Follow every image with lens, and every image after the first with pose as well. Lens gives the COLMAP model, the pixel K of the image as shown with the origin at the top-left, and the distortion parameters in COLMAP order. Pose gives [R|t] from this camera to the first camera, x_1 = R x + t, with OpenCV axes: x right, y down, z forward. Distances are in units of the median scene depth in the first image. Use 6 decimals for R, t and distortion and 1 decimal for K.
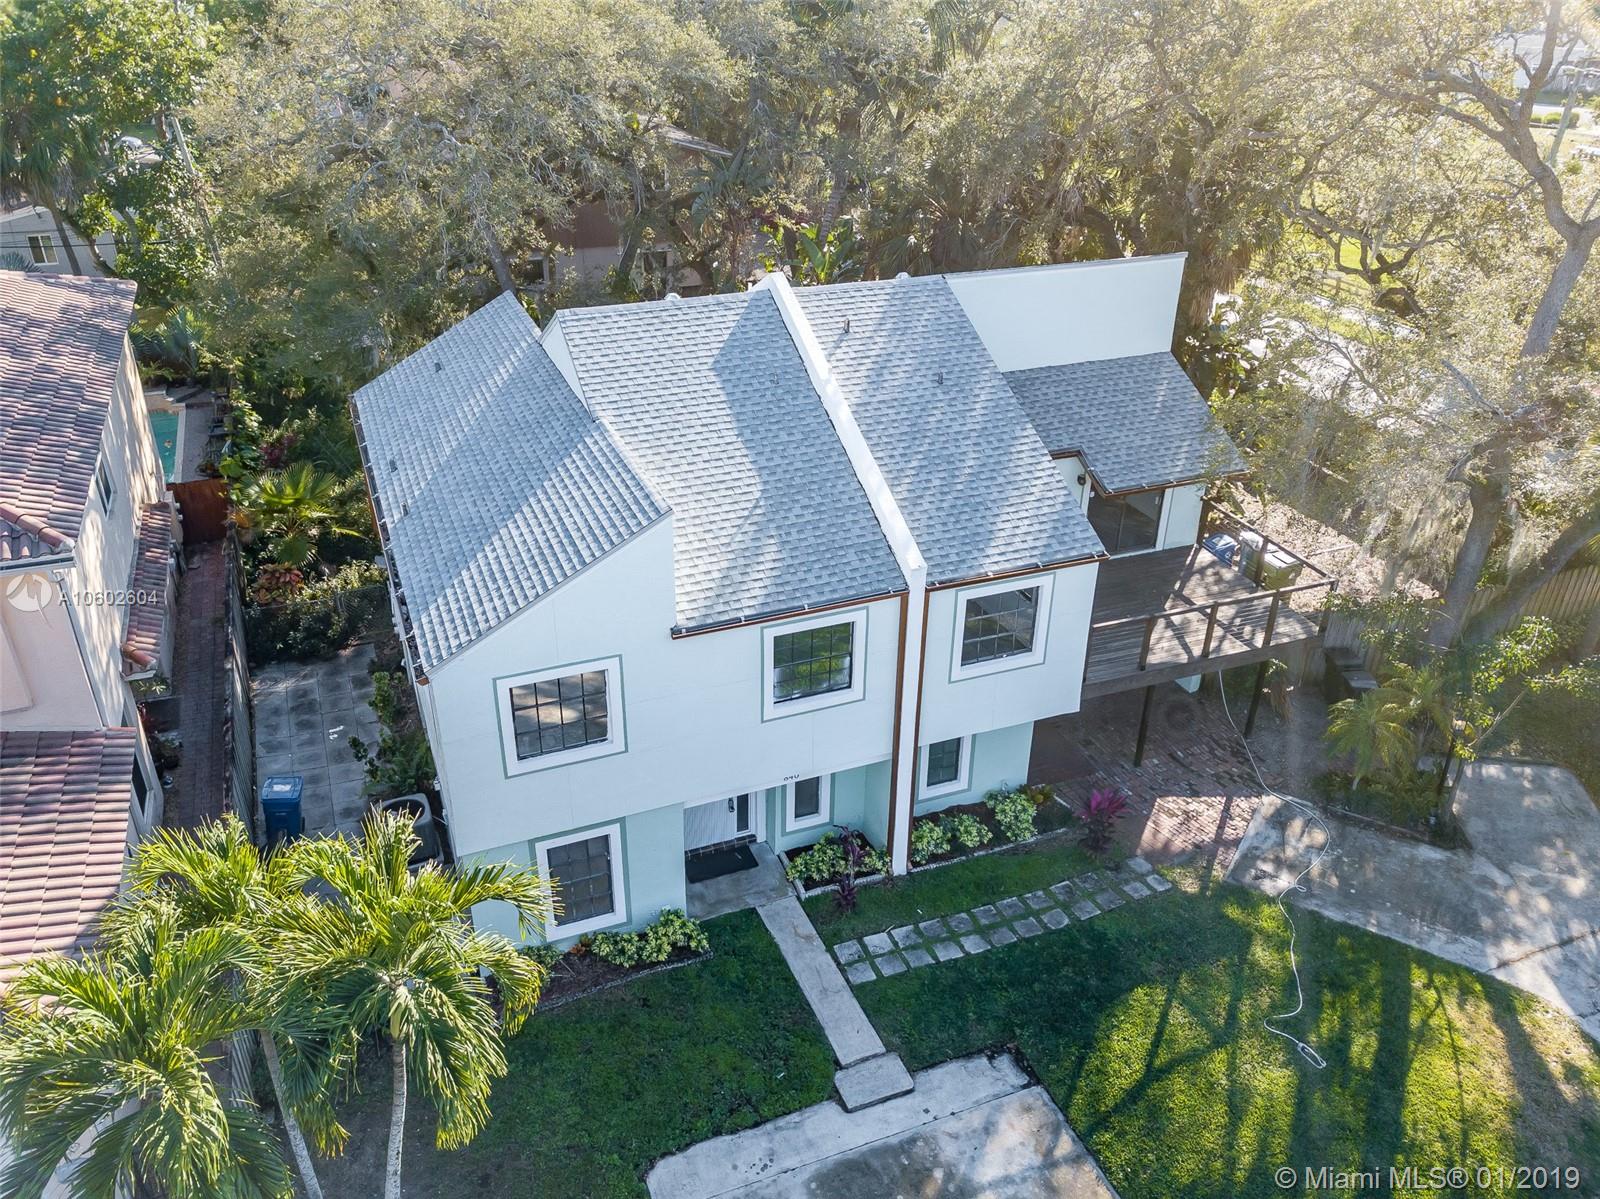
lens RADIAL K [[1224.6, 0, 800.0], [0, 1224.6, 599.5], [0, 0, 1]] dist [0.038570, -0.001302]
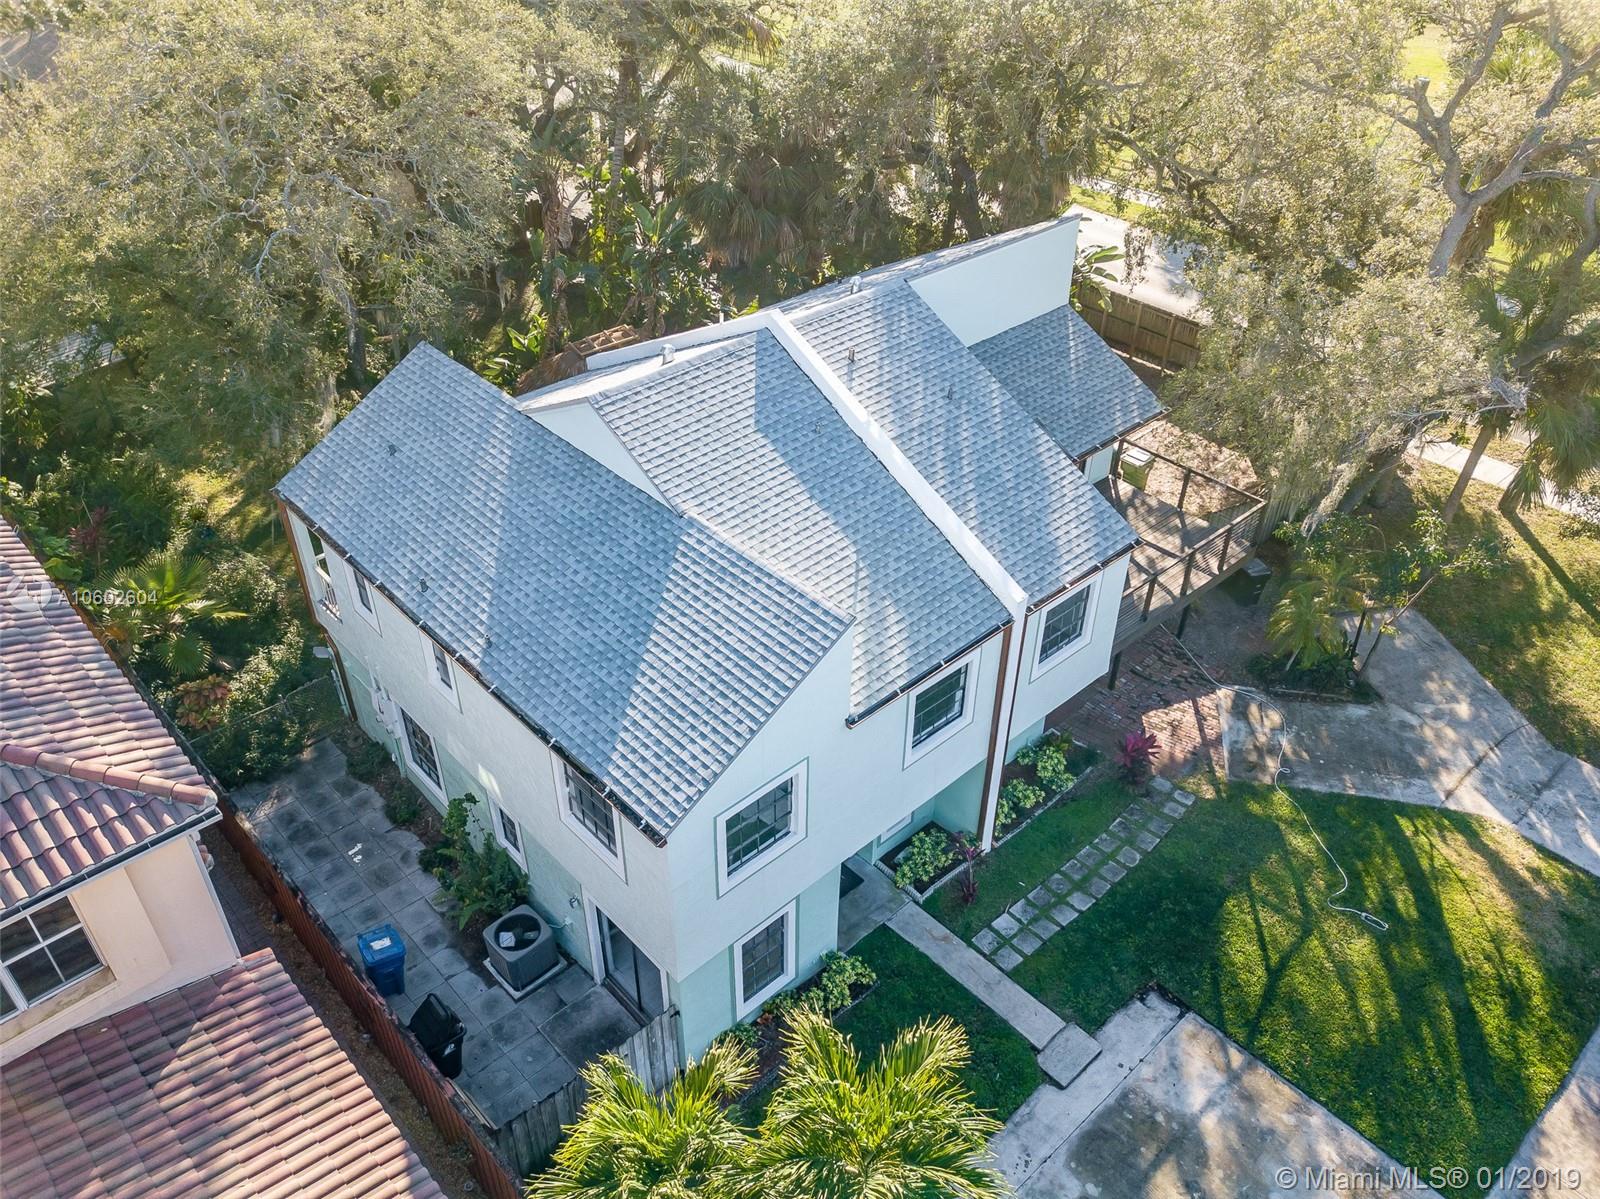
lens RADIAL K [[1231.5, 0, 800.0], [0, 1231.5, 599.5], [0, 0, 1]] dist [0.047913, -0.003696]
pose [[0.934529, -0.215467, 0.283247, -0.370573], [0.174158, 0.970964, 0.164008, -0.224801], [-0.310361, -0.103940, 0.944919, 0.036882]]
